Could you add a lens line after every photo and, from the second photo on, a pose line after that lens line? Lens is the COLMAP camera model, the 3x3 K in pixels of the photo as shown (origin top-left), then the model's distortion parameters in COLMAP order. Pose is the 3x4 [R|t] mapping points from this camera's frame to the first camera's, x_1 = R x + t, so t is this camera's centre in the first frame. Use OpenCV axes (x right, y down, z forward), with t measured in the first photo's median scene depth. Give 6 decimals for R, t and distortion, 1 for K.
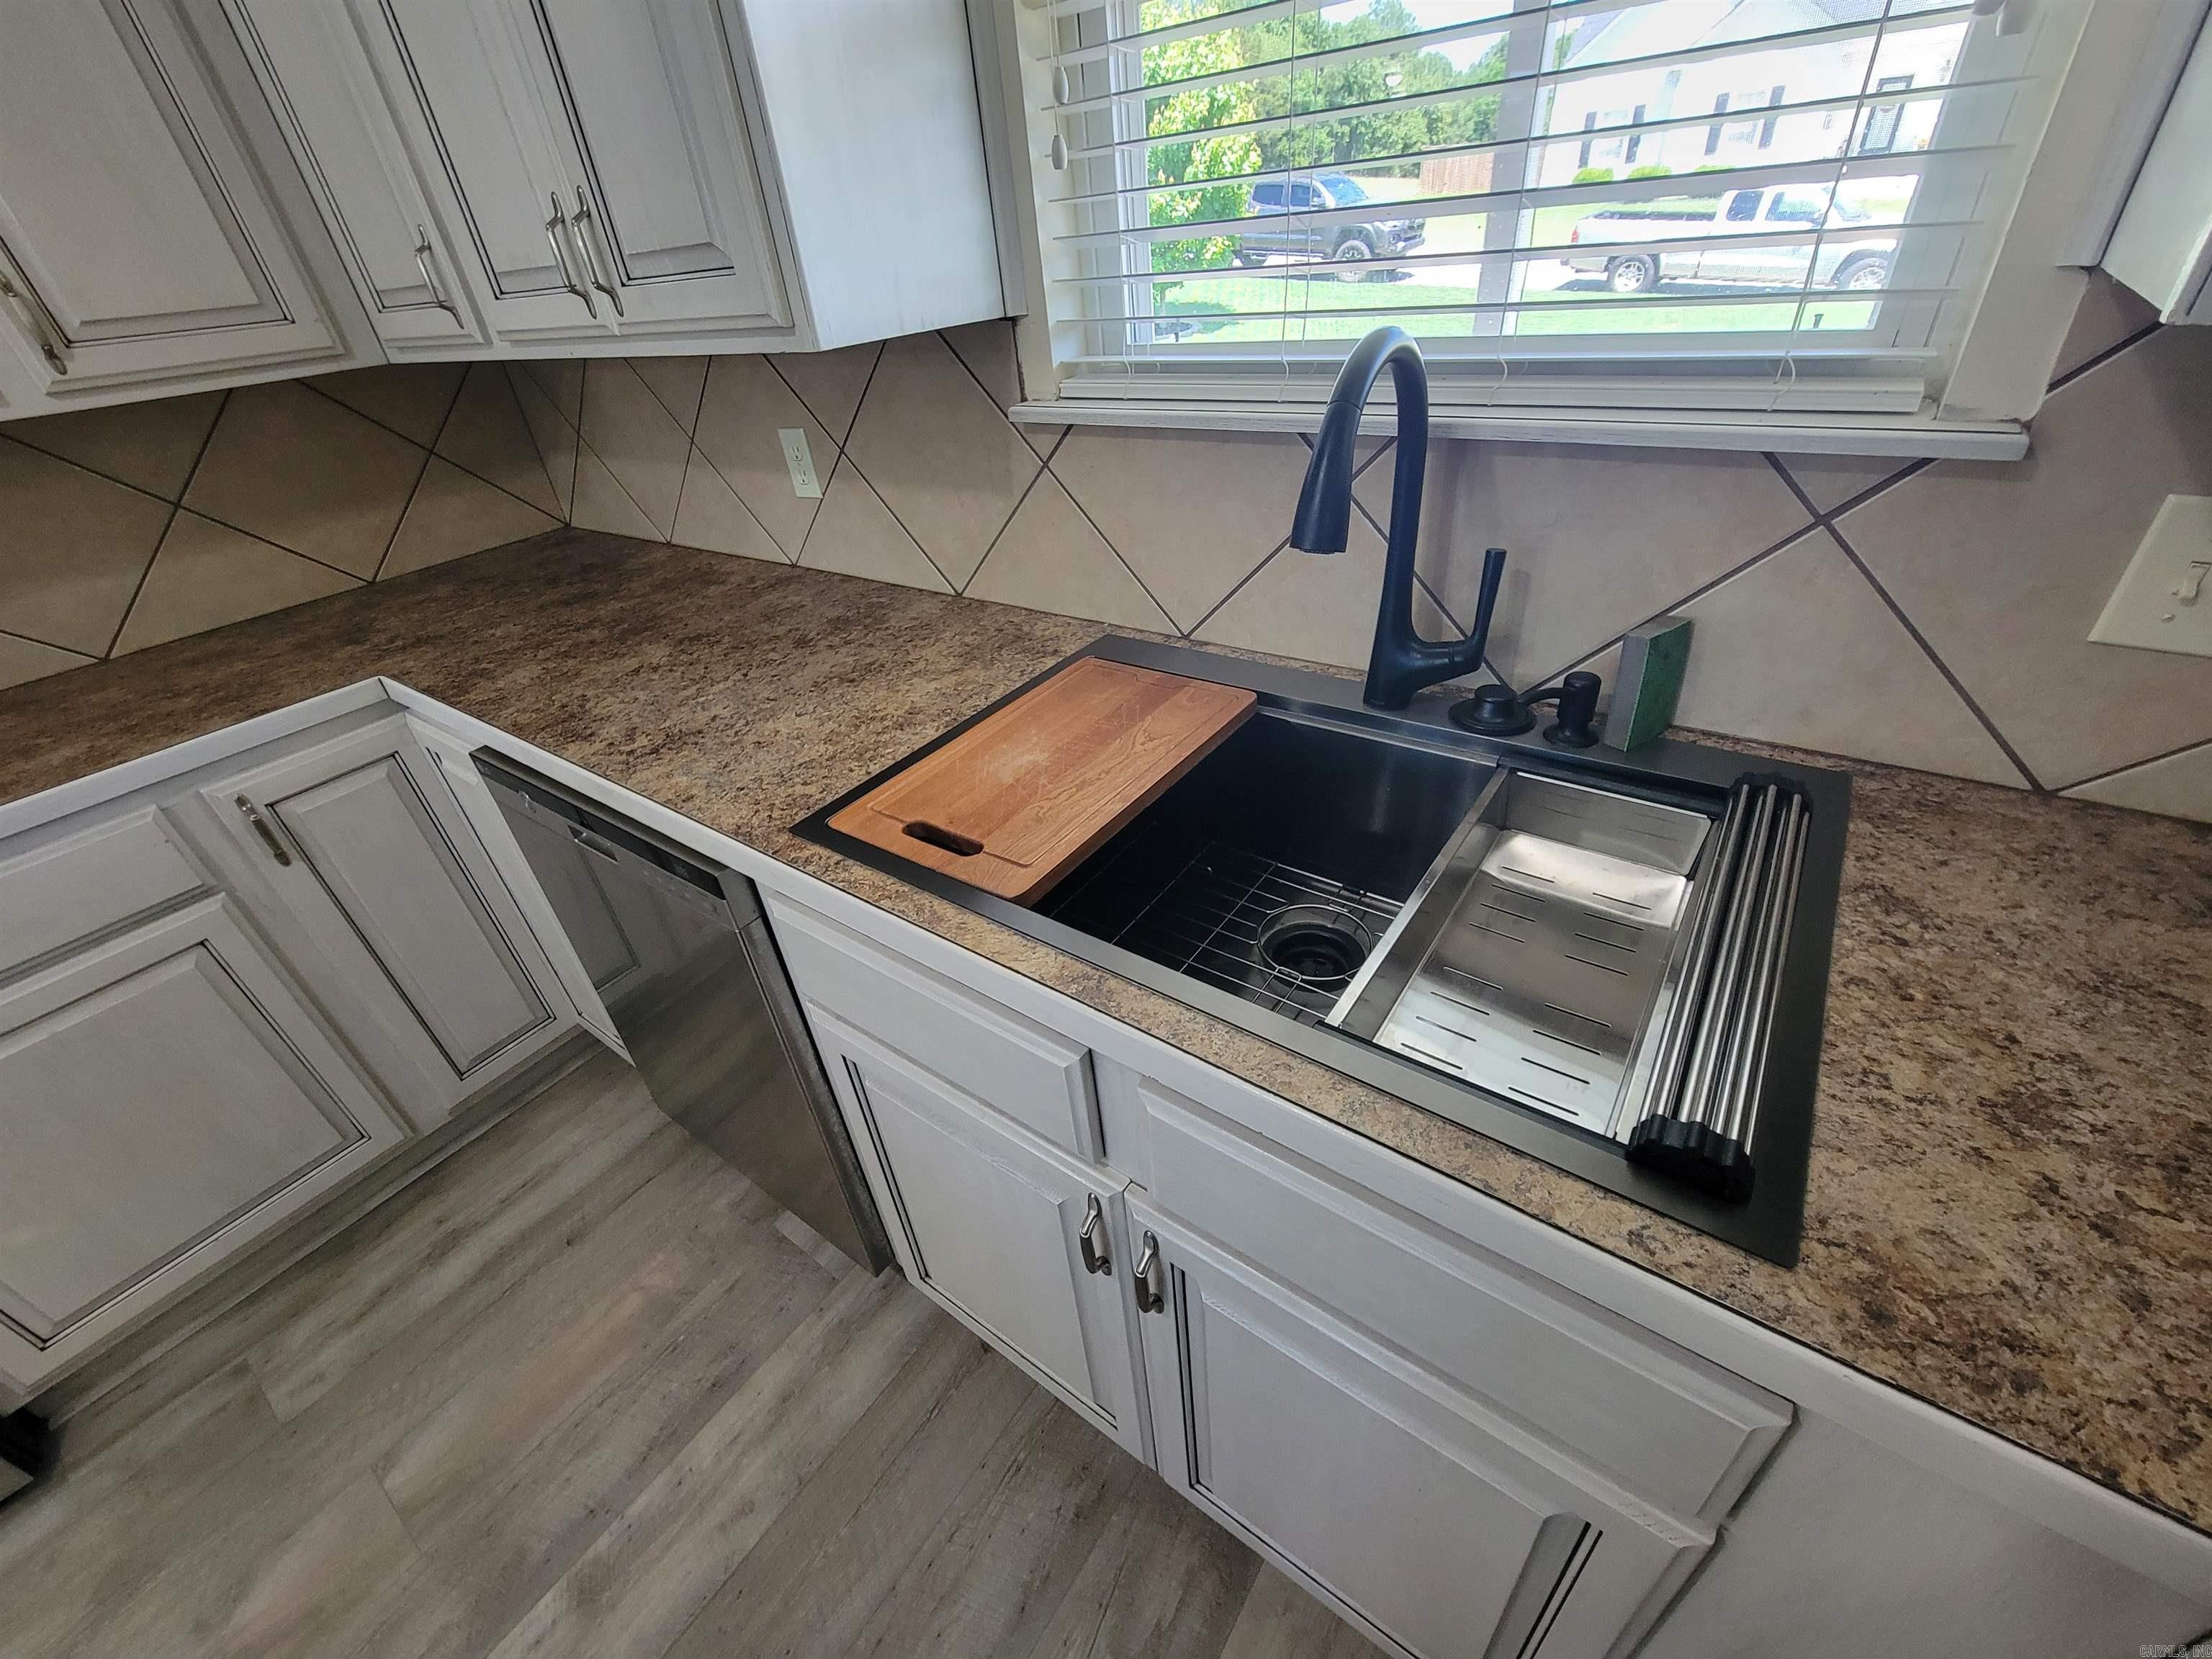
lens RADIAL K [[895.0, 0, 1103.7], [0, 895.0, 820.1], [0, 0, 1]] dist [0.008892, -0.006818]
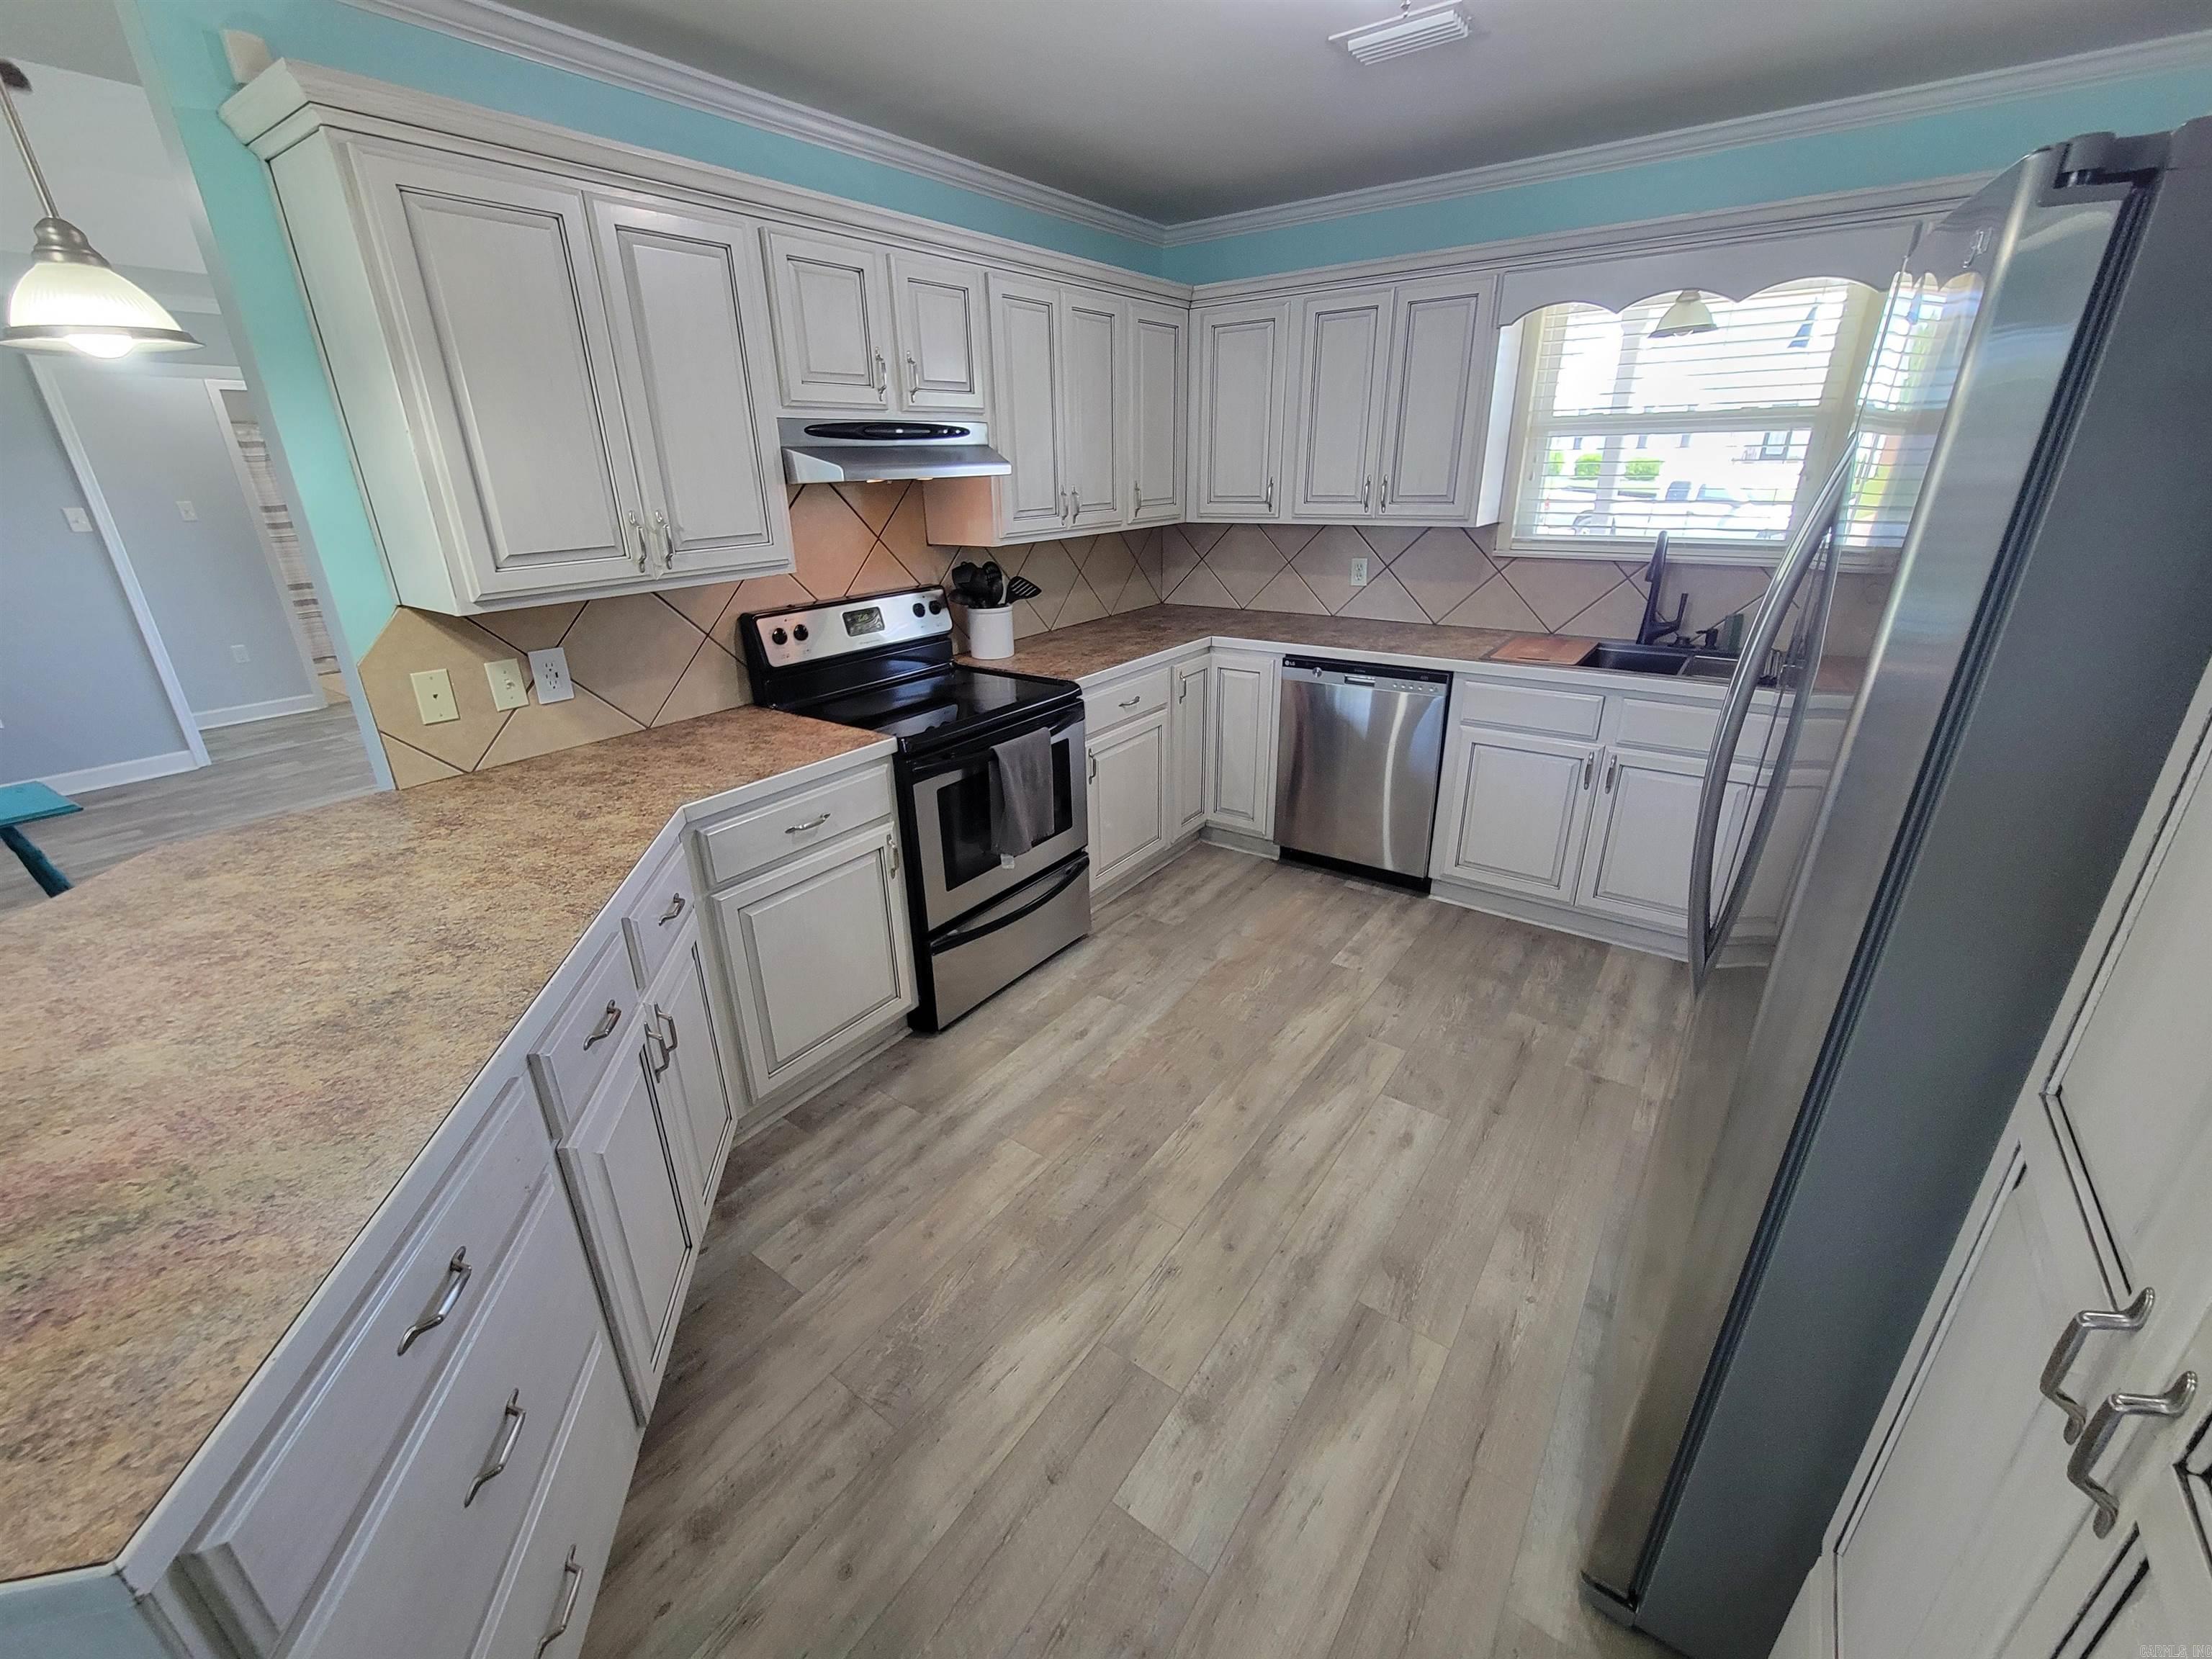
lens RADIAL K [[900.3, 0, 1095.4], [0, 900.3, 822.4], [0, 0, 1]] dist [-0.002292, 0.001385]
pose [[0.997665, 0.062969, 0.026454, -1.208036], [-0.056370, 0.977834, -0.201652, 0.898698], [-0.038566, 0.199690, 0.979100, -1.377929]]
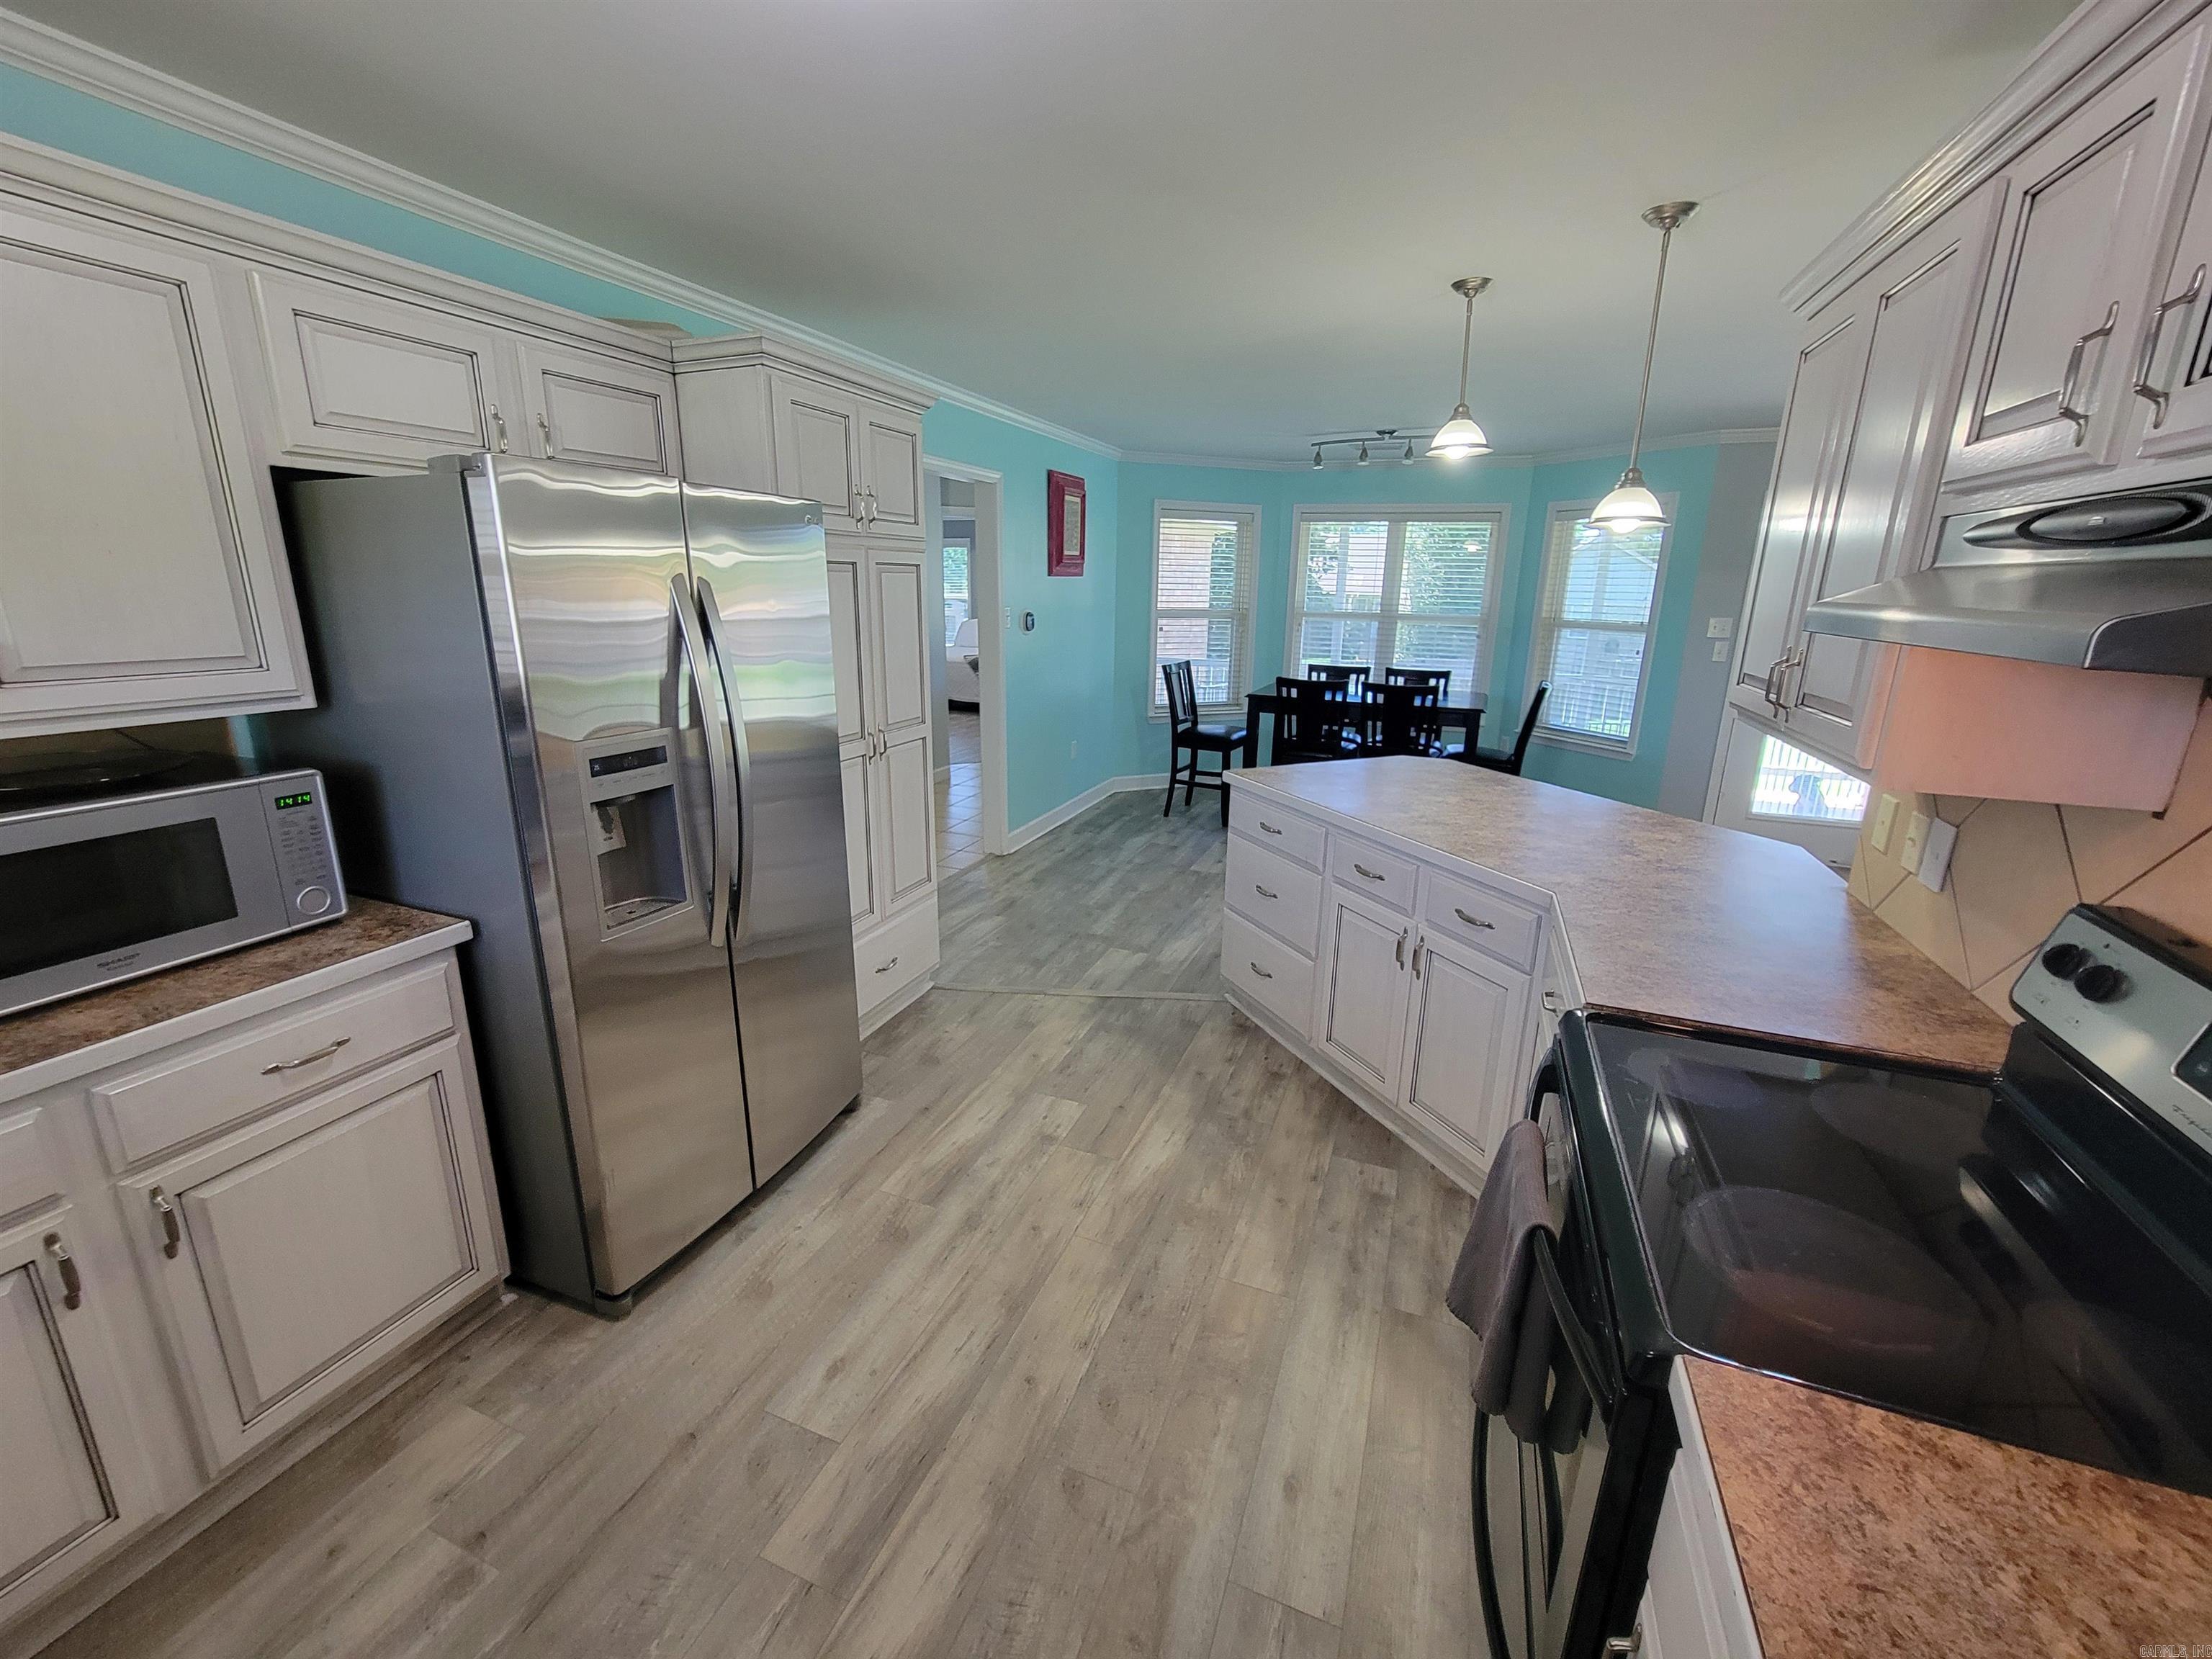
lens RADIAL K [[902.0, 0, 1095.2], [0, 902.0, 819.9], [0, 0, 1]] dist [-0.002456, -0.000055]
pose [[-0.966322, 0.135739, -0.218624, -0.766720], [-0.076873, 0.658509, 0.748637, -0.494138], [0.245586, 0.740230, -0.625897, 0.630108]]
